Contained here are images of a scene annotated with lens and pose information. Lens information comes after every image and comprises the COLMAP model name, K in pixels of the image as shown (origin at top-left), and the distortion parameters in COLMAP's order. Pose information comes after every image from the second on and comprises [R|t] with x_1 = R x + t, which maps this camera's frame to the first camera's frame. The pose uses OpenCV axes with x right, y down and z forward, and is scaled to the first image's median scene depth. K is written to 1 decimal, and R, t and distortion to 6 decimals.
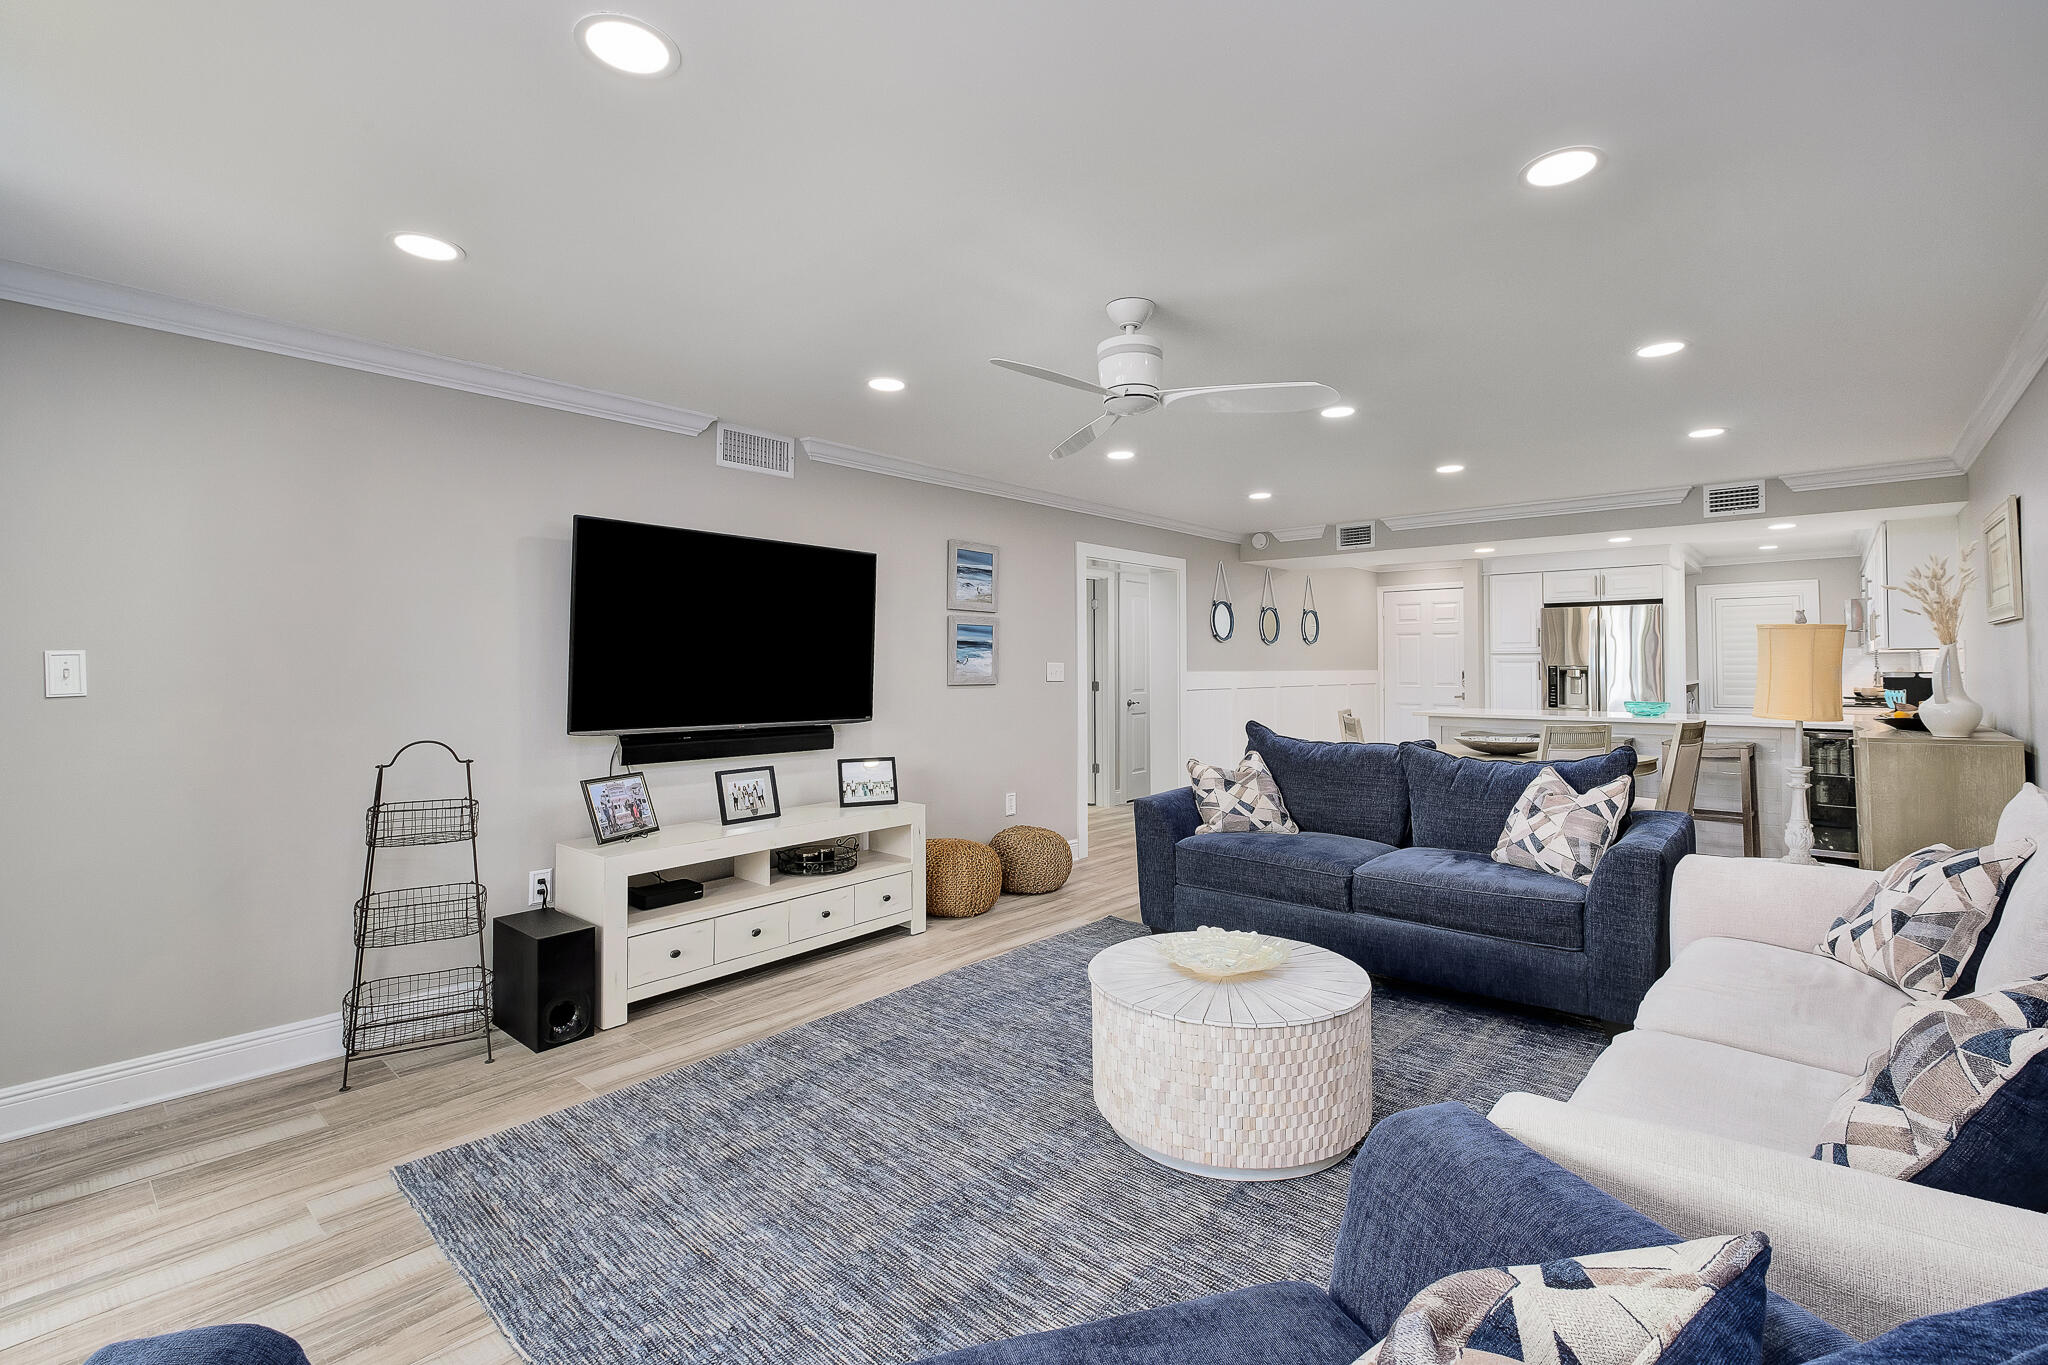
lens RADIAL K [[881.0, 0, 1028.9], [0, 881.0, 667.5], [0, 0, 1]] dist [0.003995, -0.005732]
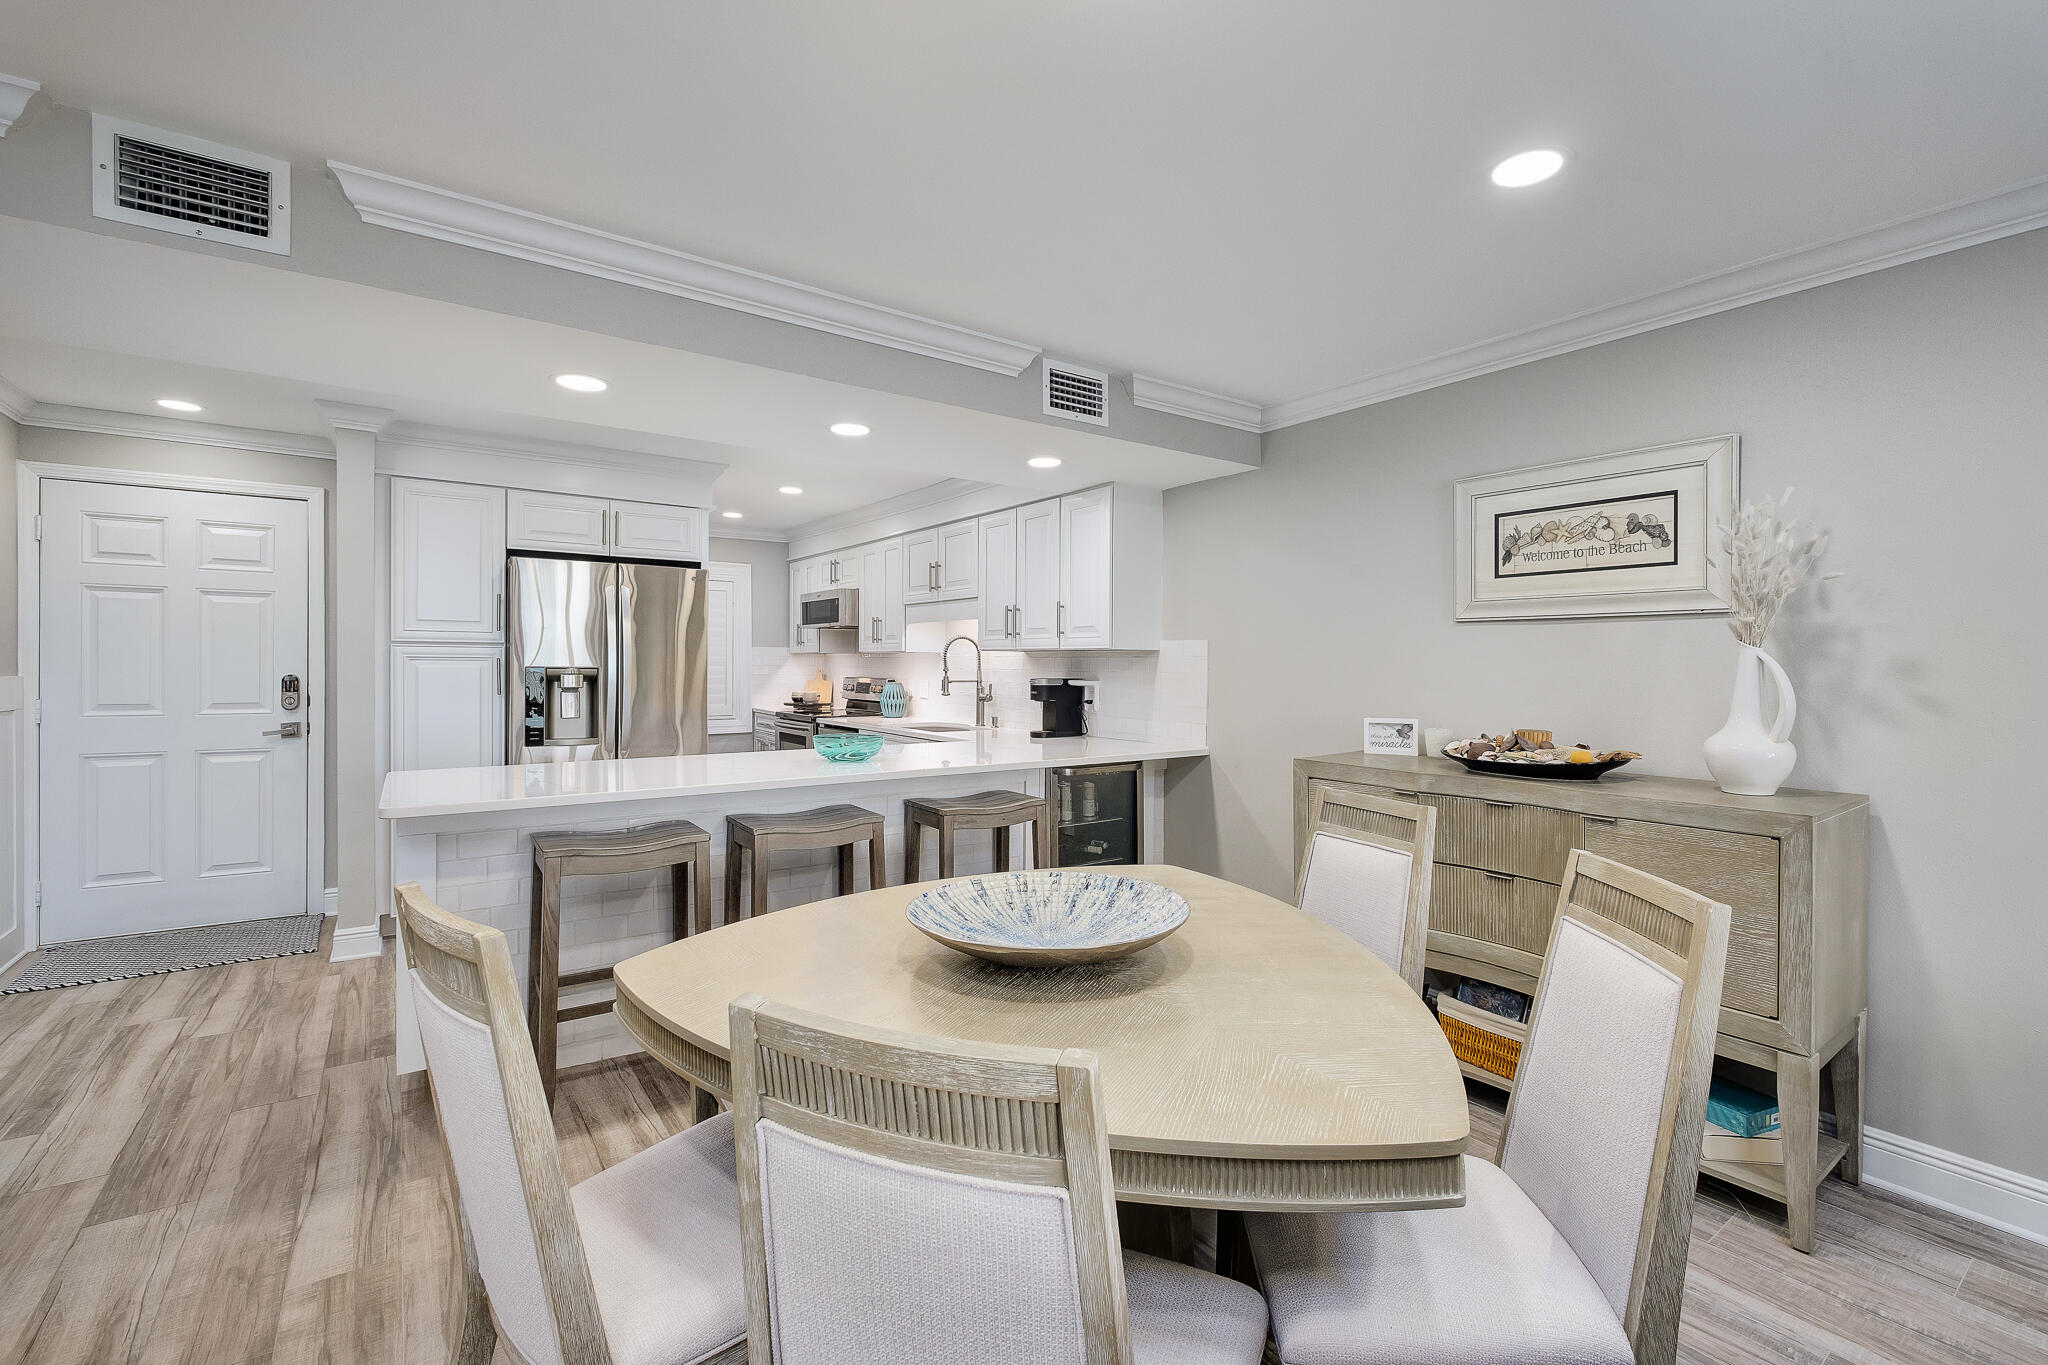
lens RADIAL K [[881.0, 0, 1028.9], [0, 881.0, 667.5], [0, 0, 1]] dist [0.003995, -0.005732]
pose [[0.211899, -0.003484, 0.977285, 0.138341], [0.001099, 0.999994, 0.003327, -0.002978], [-0.977291, 0.000369, 0.211901, 0.604575]]
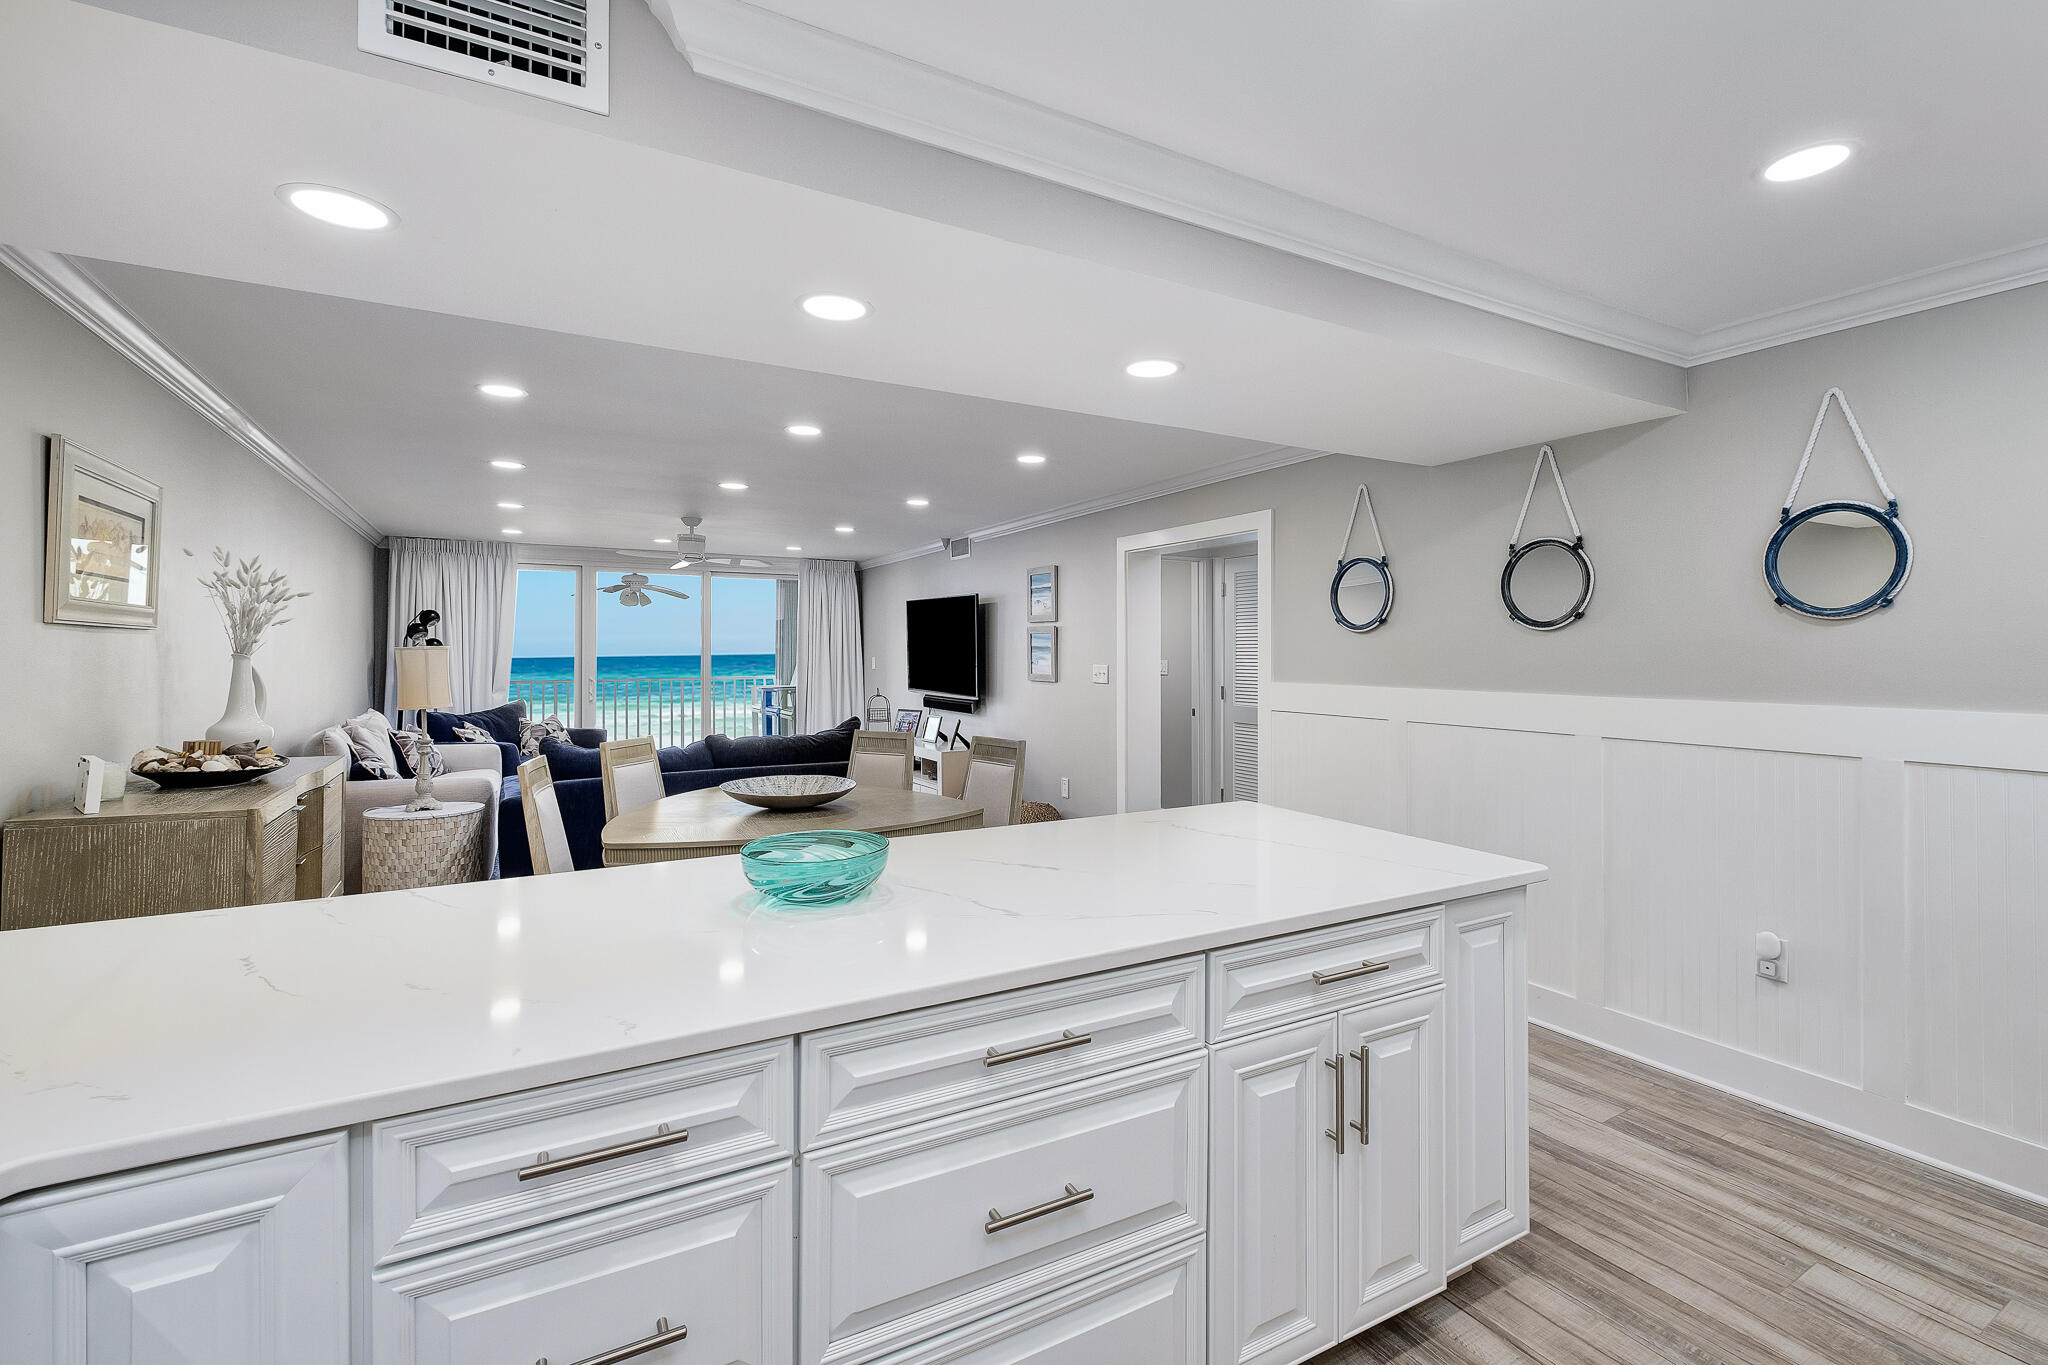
lens RADIAL K [[881.0, 0, 1028.9], [0, 881.0, 667.5], [0, 0, 1]] dist [0.003995, -0.005732]
pose [[-0.316196, 0.008889, -0.948652, 0.741105], [-0.014636, 0.999791, 0.014247, -0.011117], [0.948581, 0.018390, -0.316000, 0.904283]]
